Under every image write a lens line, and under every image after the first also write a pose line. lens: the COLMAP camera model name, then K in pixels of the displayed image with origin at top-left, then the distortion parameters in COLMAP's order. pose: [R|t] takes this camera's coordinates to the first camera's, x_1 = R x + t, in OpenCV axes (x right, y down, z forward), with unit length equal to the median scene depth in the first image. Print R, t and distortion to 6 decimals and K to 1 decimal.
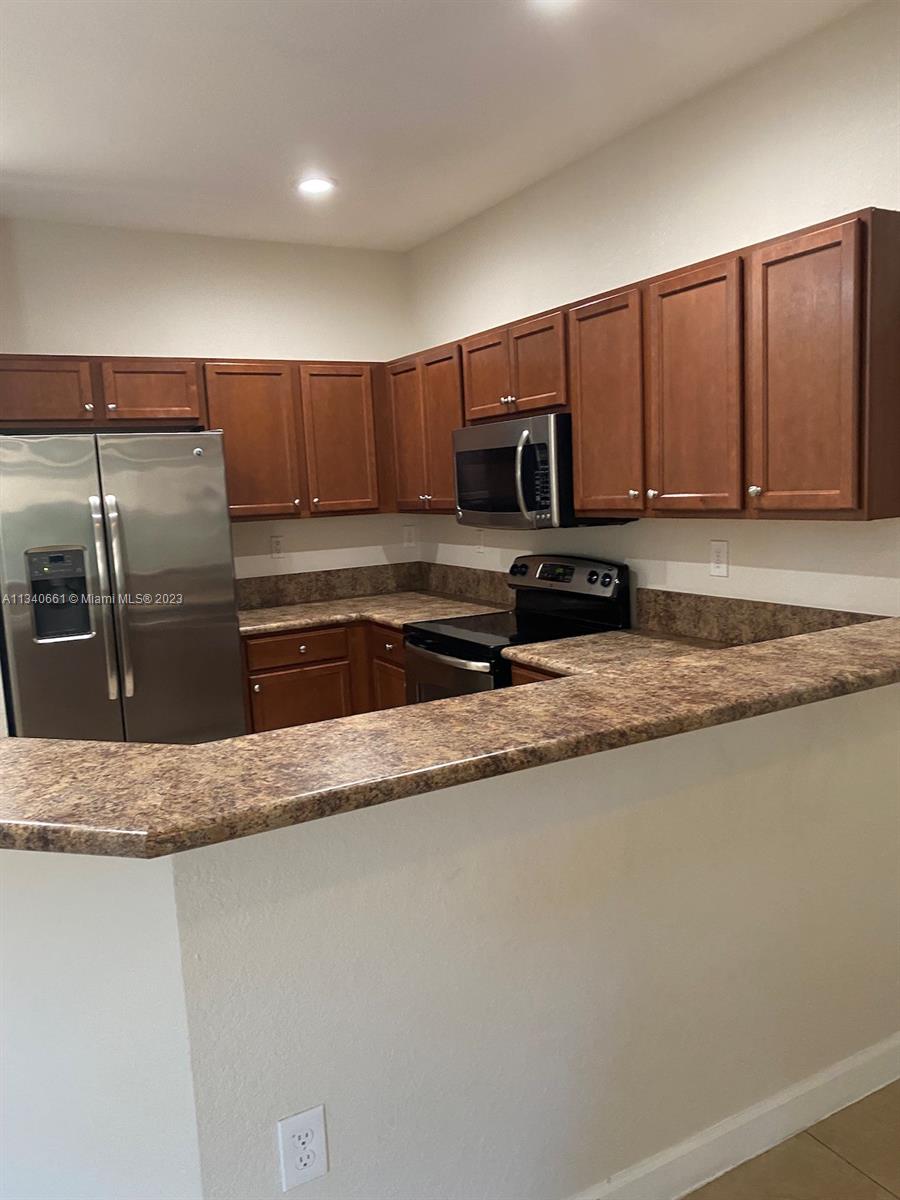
lens RADIAL K [[911.2, 0, 453.5], [0, 911.2, 599.2], [0, 0, 1]] dist [0.022557, -0.024897]
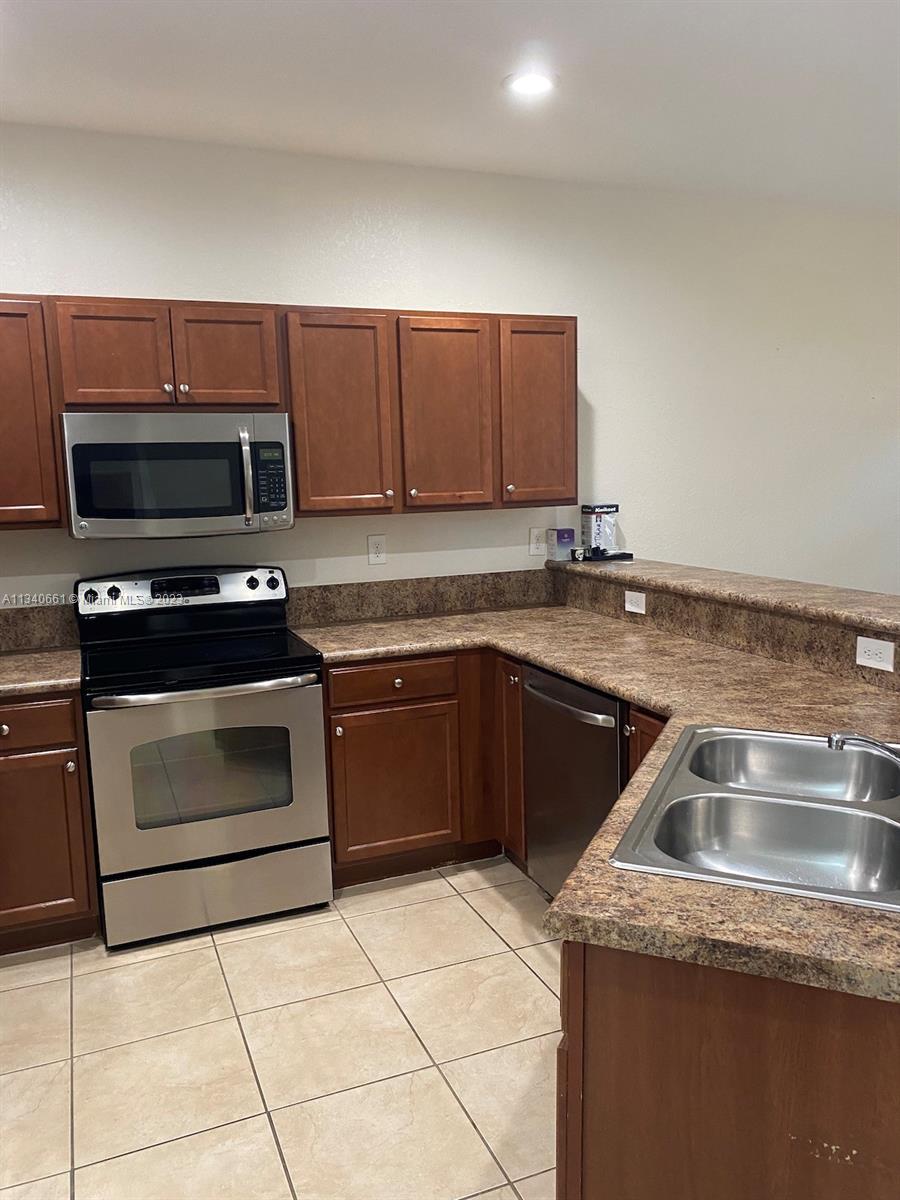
lens RADIAL K [[911.2, 0, 452.8], [0, 911.2, 602.6], [0, 0, 1]] dist [0.022557, -0.024897]
pose [[0.105188, -0.101381, 0.989271, -0.894454], [0.144788, 0.985751, 0.085625, -0.063611], [-0.983856, 0.134228, 0.118368, 0.765930]]
